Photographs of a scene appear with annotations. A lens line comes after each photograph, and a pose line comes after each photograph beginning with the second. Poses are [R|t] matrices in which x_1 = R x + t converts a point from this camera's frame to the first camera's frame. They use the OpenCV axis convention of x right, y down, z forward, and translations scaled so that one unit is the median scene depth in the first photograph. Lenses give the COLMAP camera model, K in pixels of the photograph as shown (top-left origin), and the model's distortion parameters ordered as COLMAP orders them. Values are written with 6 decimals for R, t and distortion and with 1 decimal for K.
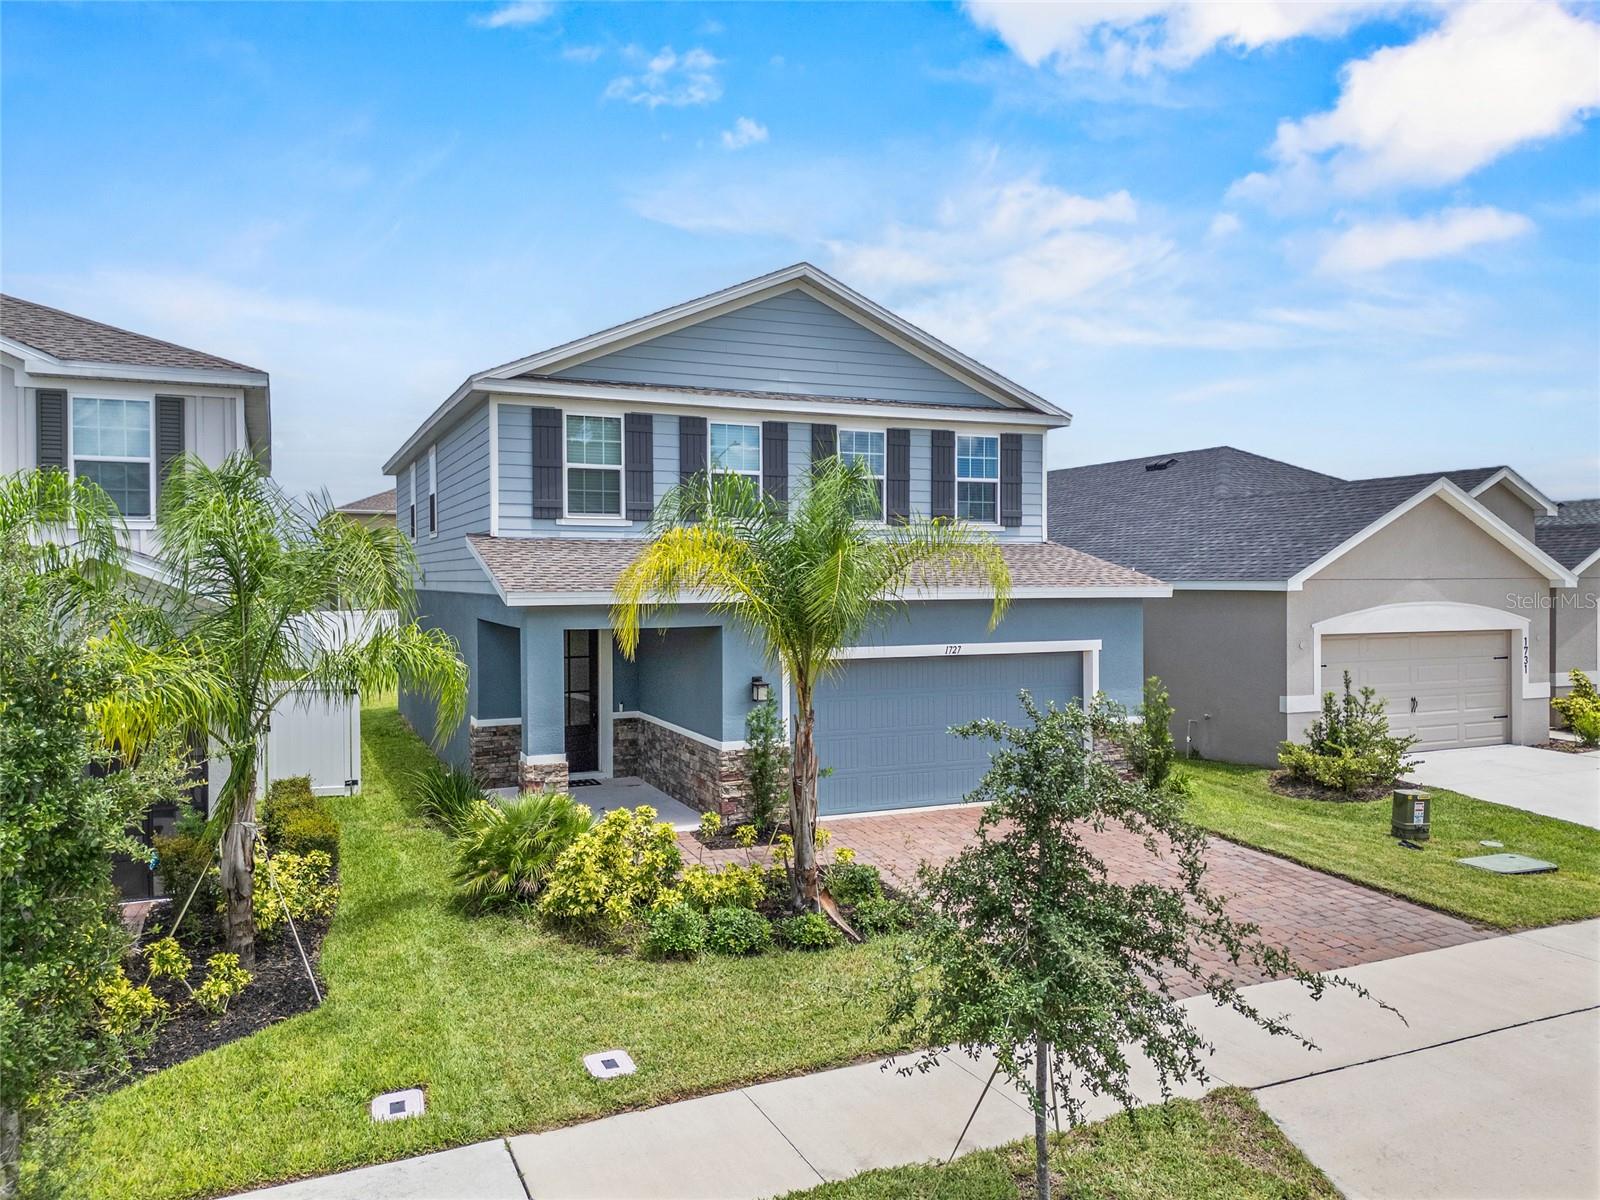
lens RADIAL K [[1185.8, 0, 801.0], [0, 1185.8, 588.1], [0, 0, 1]] dist [0.039028, -0.008069]
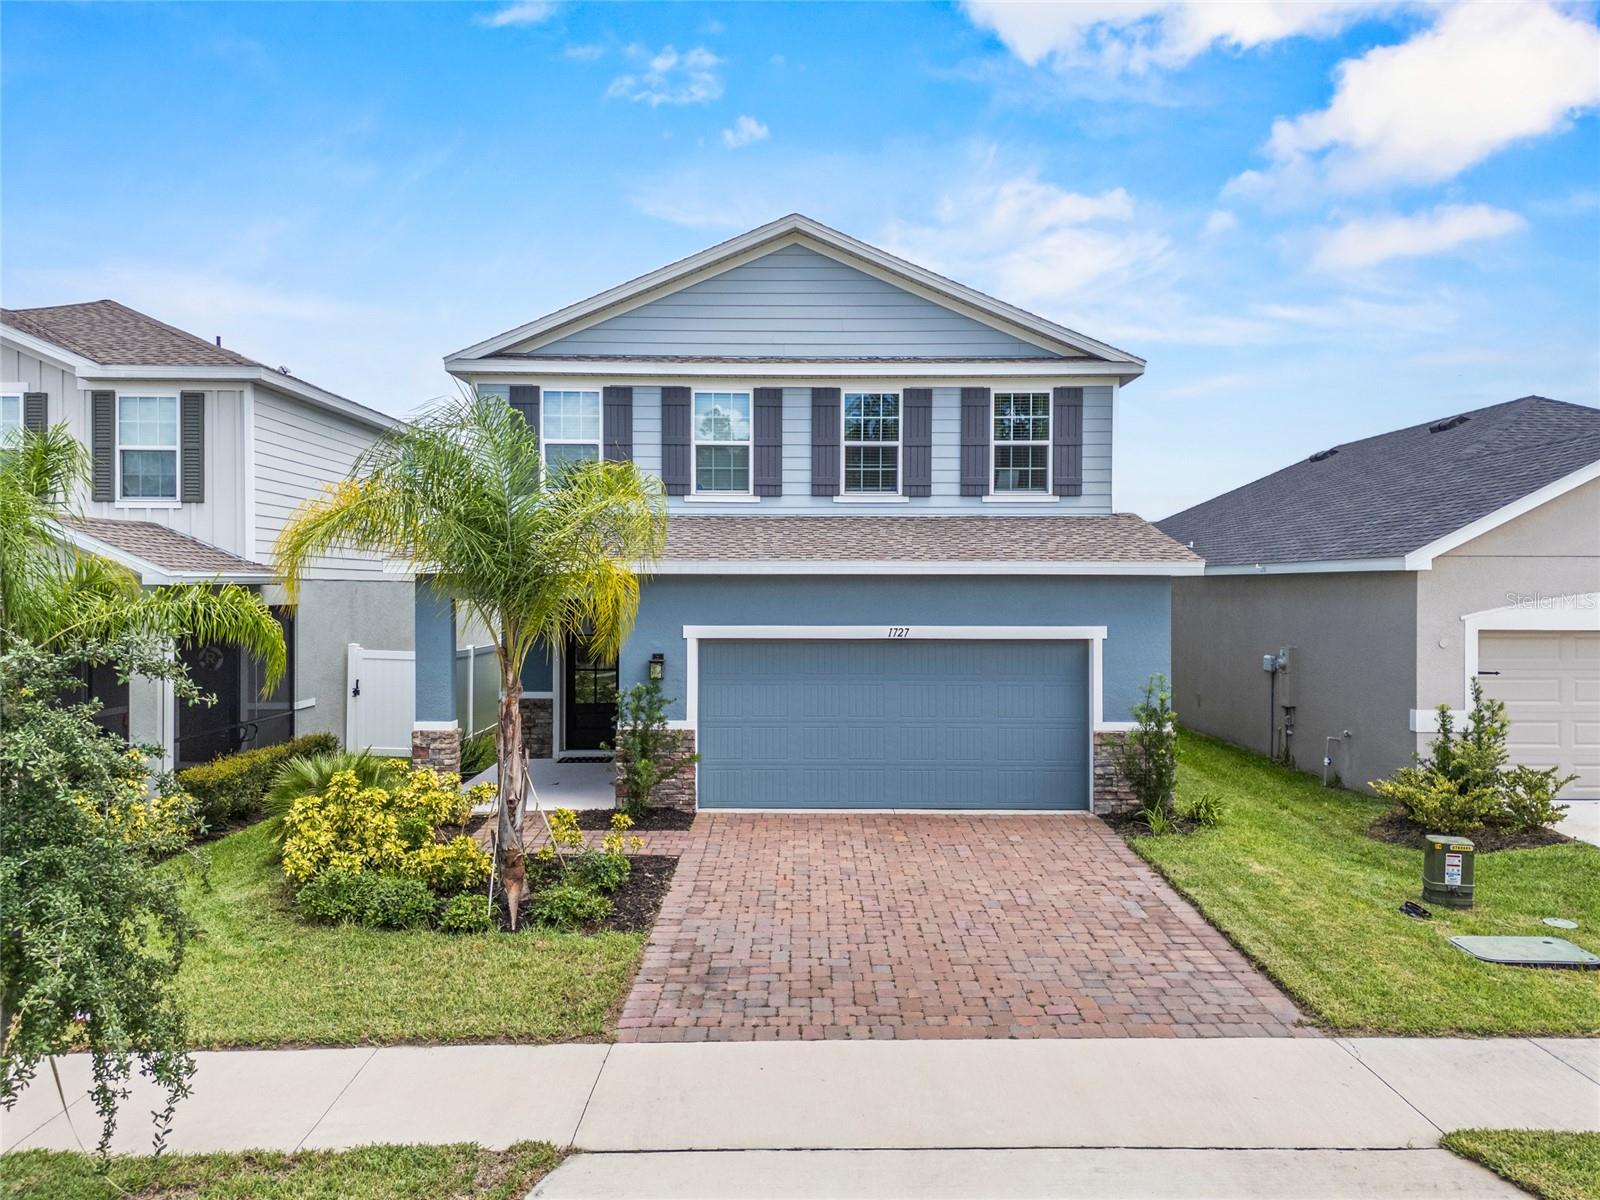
lens RADIAL K [[1185.8, 0, 801.0], [0, 1185.8, 588.1], [0, 0, 1]] dist [0.039028, -0.008069]
pose [[0.914550, 0.007155, -0.404409, 0.391693], [-0.009805, 0.999942, -0.004483, 0.022616], [0.404353, 0.008065, 0.914567, 0.157915]]
